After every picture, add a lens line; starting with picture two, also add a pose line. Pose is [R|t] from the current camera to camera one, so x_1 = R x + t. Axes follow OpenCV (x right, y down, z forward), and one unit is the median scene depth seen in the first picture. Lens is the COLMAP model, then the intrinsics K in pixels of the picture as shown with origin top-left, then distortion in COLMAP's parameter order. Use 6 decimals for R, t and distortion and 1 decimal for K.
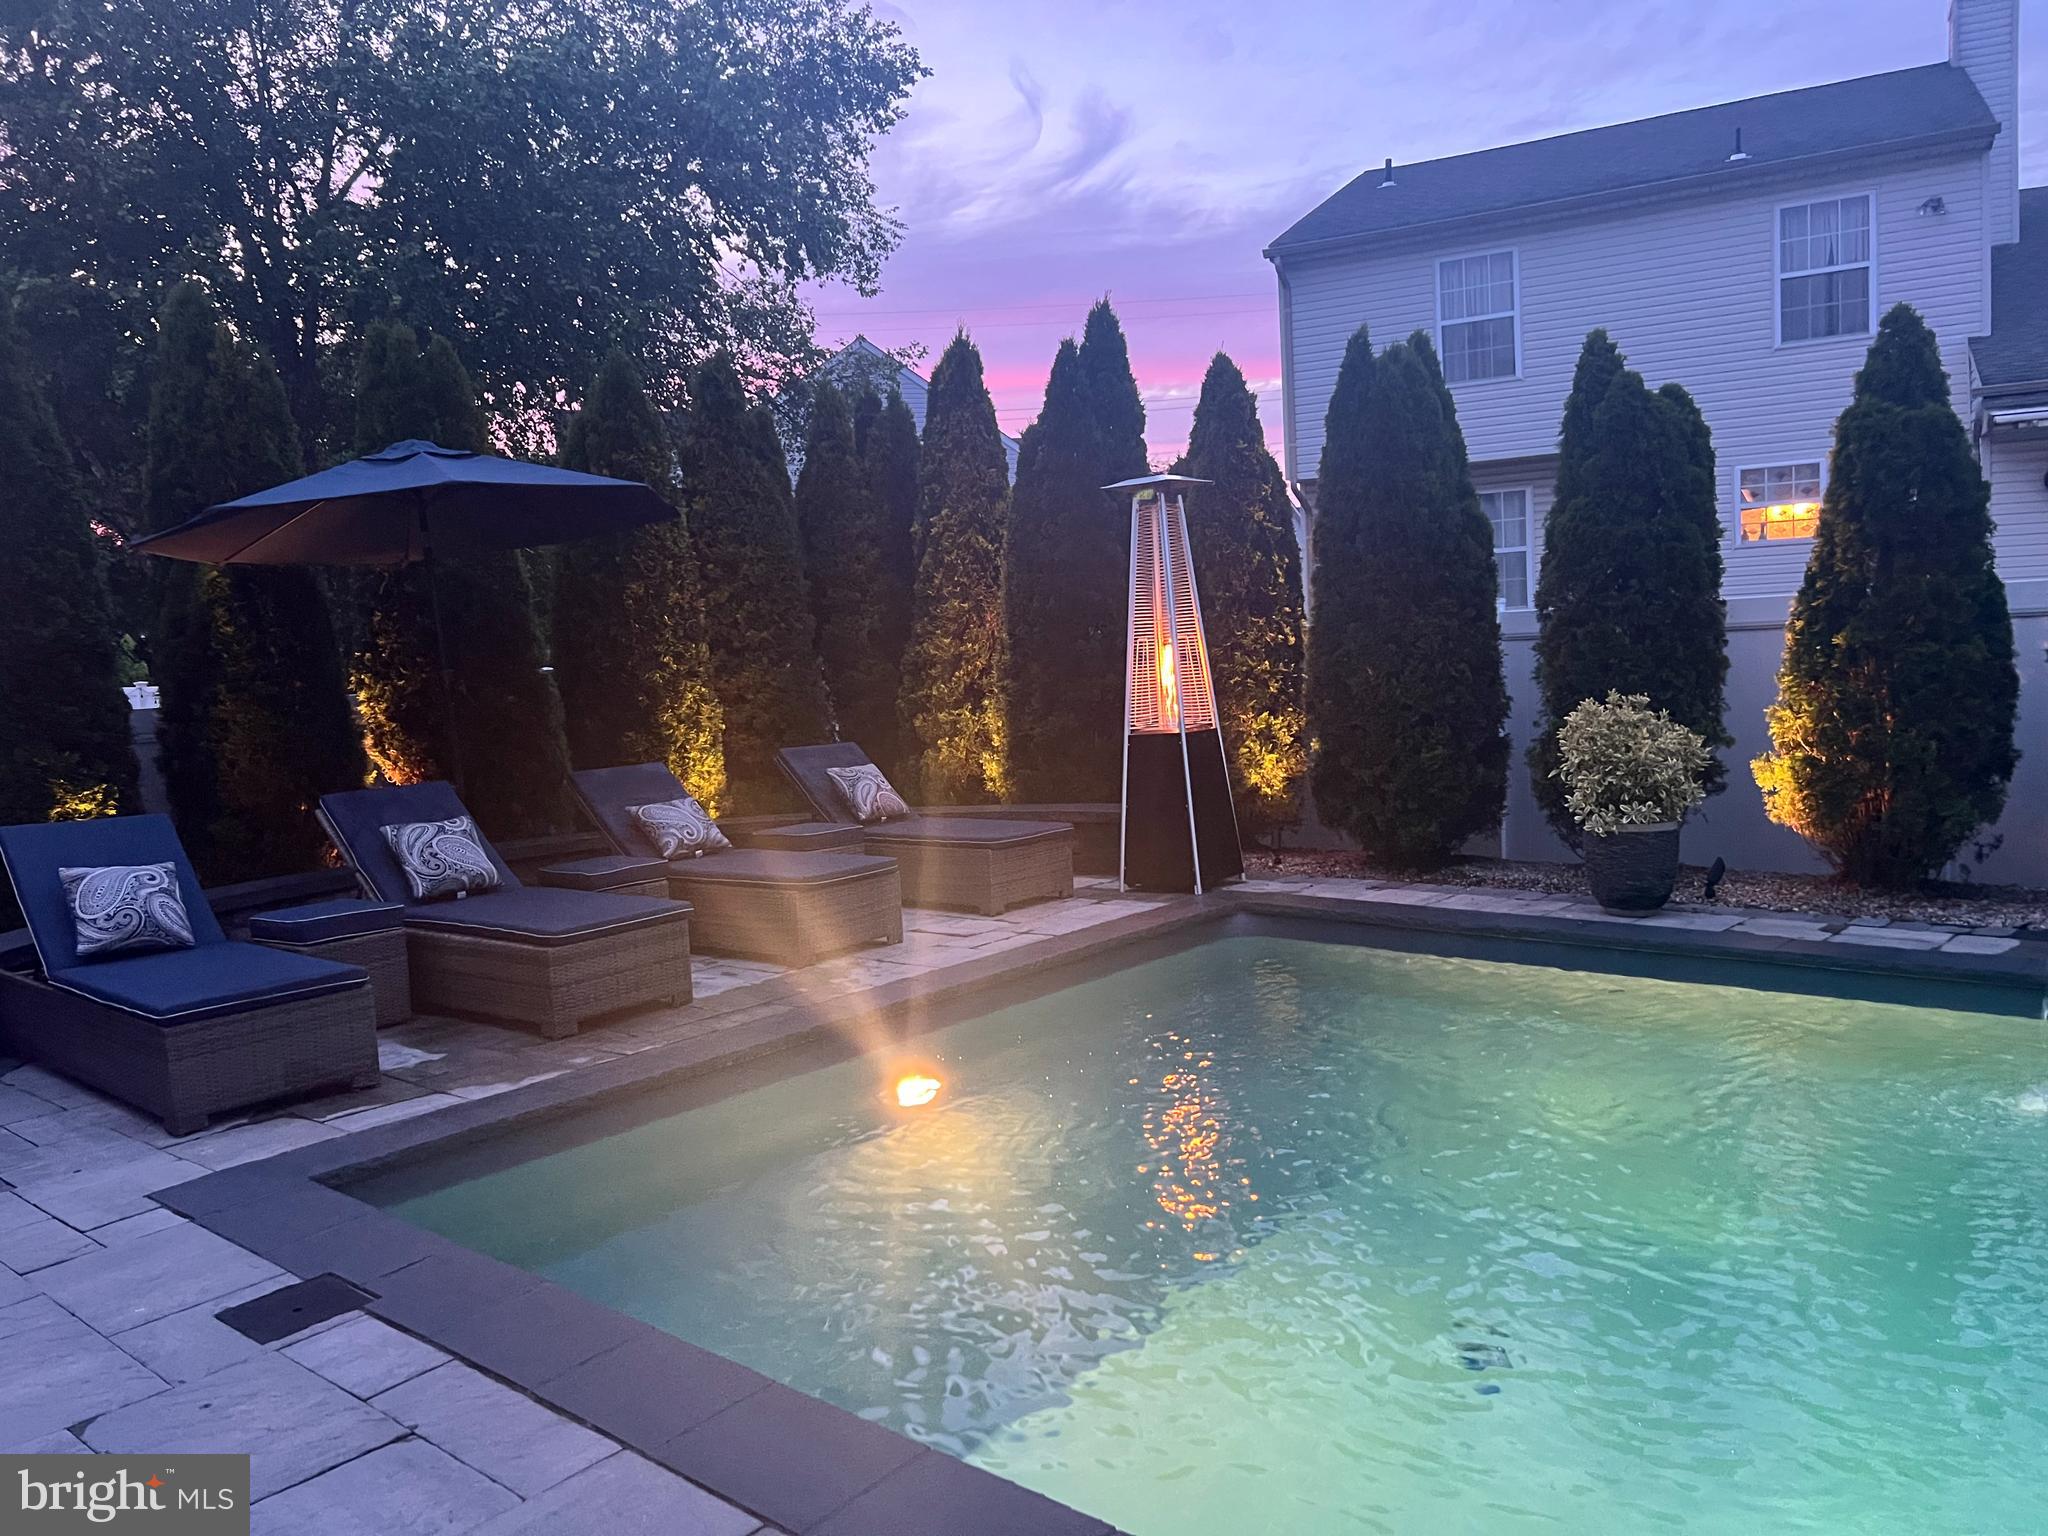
lens RADIAL K [[1536.4, 0, 1023.2], [0, 1536.4, 761.1], [0, 0, 1]] dist [-0.006982, -0.005536]
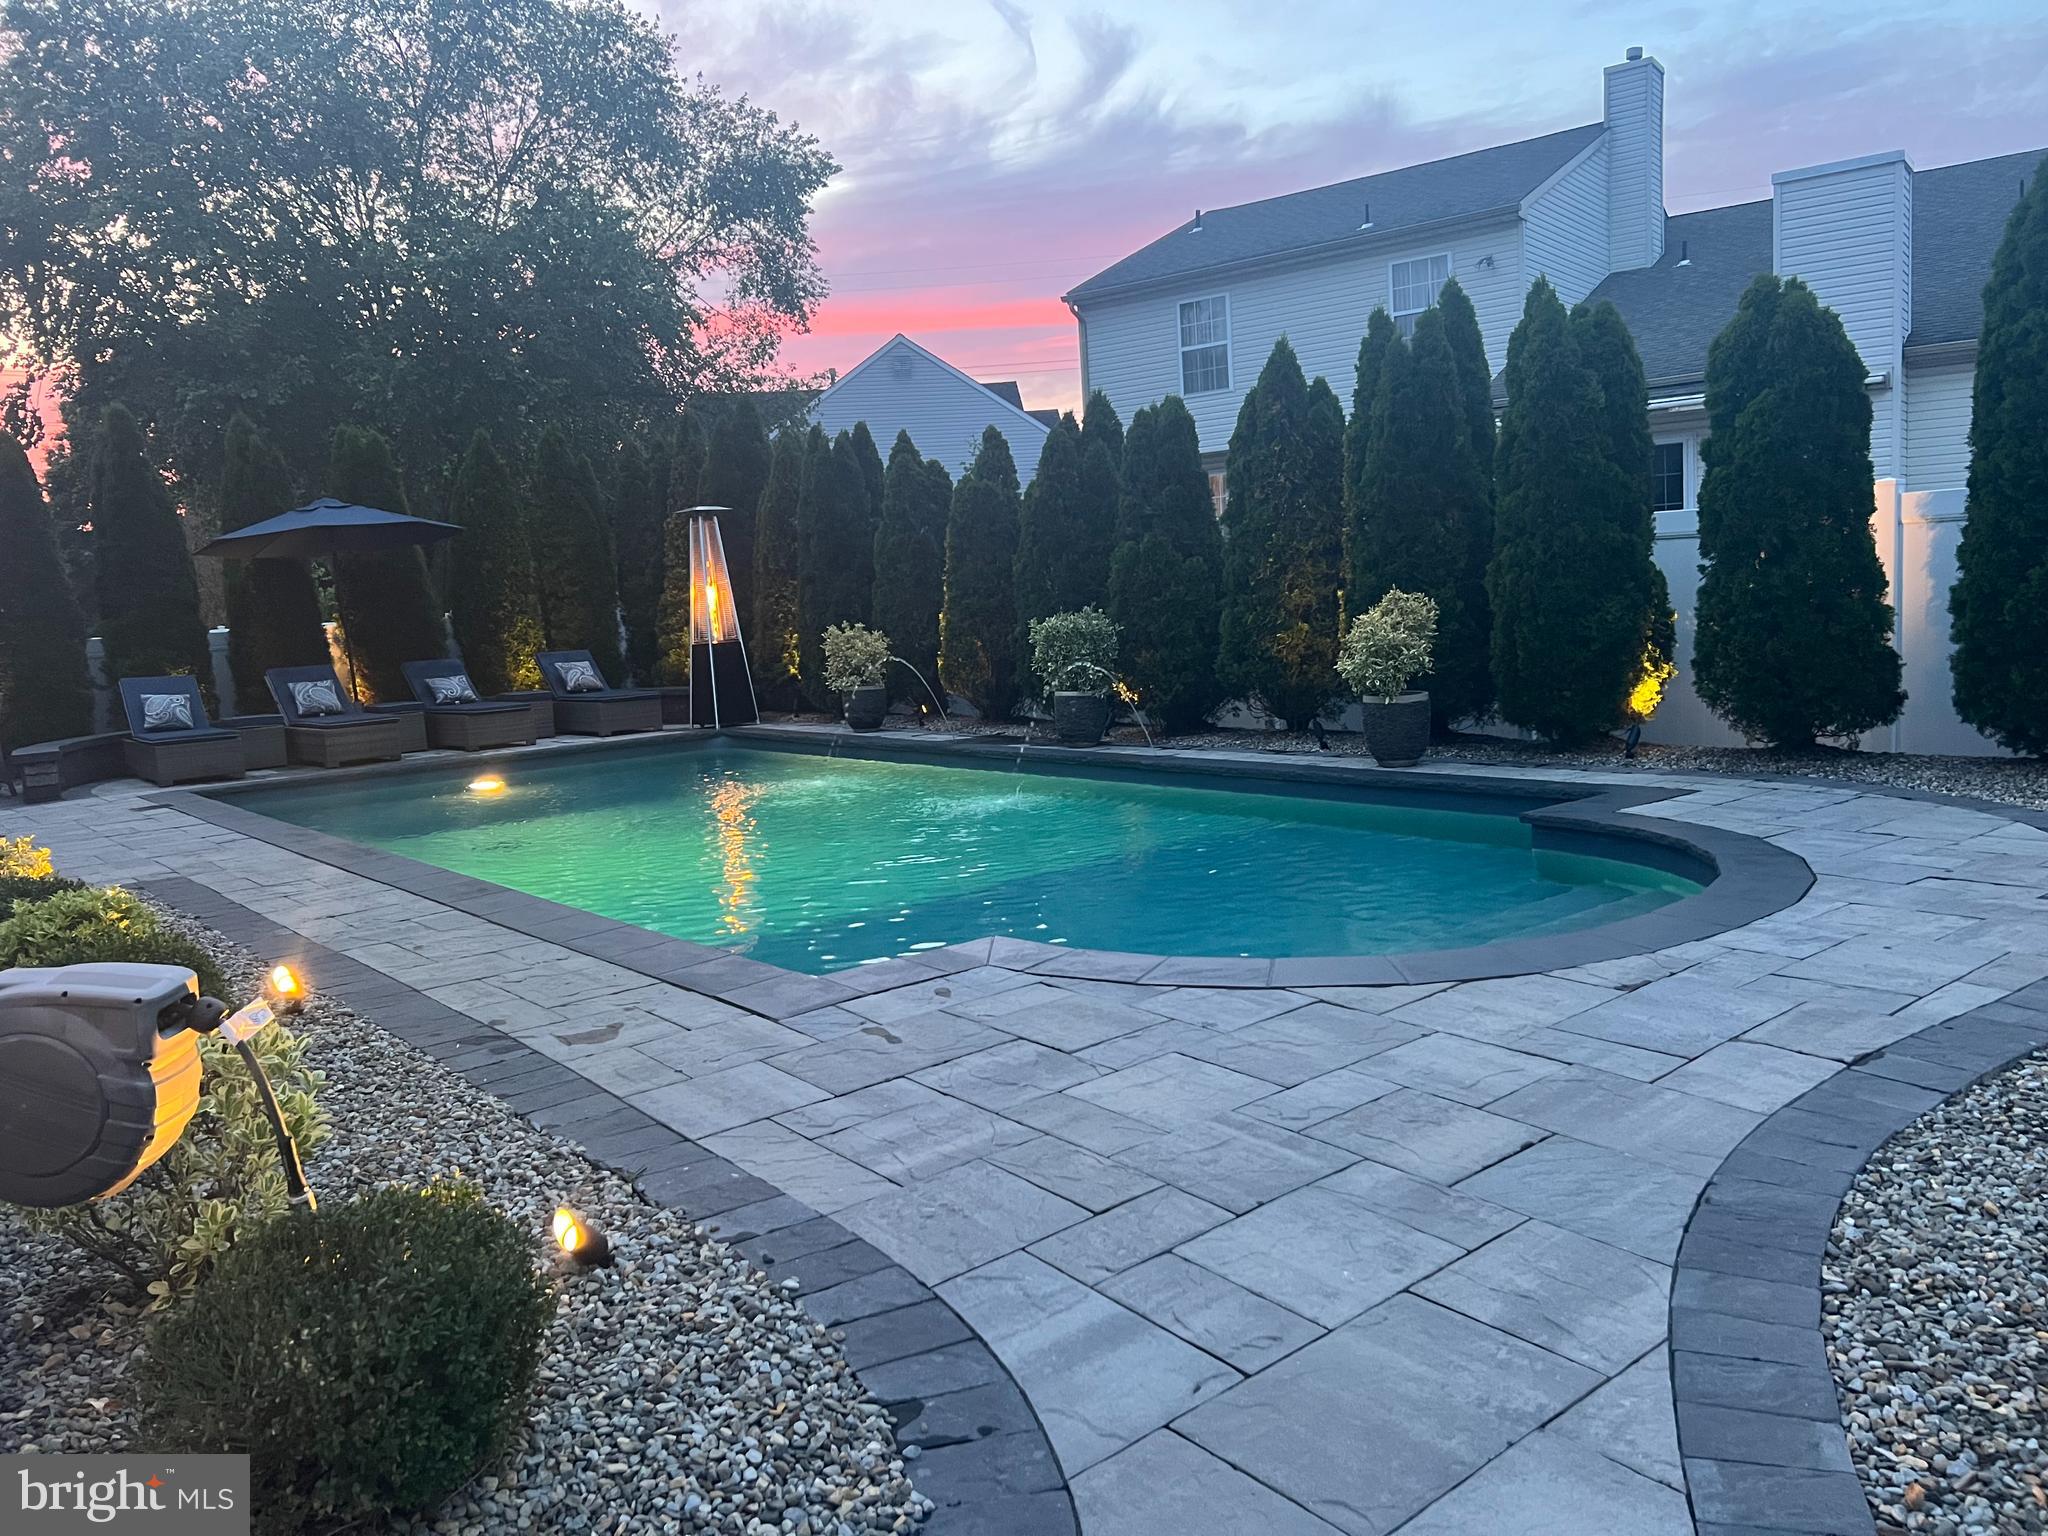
lens RADIAL K [[1536.4, 0, 1026.1], [0, 1536.4, 769.6], [0, 0, 1]] dist [-0.006982, -0.005536]
pose [[0.984127, 0.017450, -0.176603, 0.769474], [-0.008731, 0.998709, 0.050031, 0.035772], [0.177248, -0.047695, 0.983010, -0.744640]]
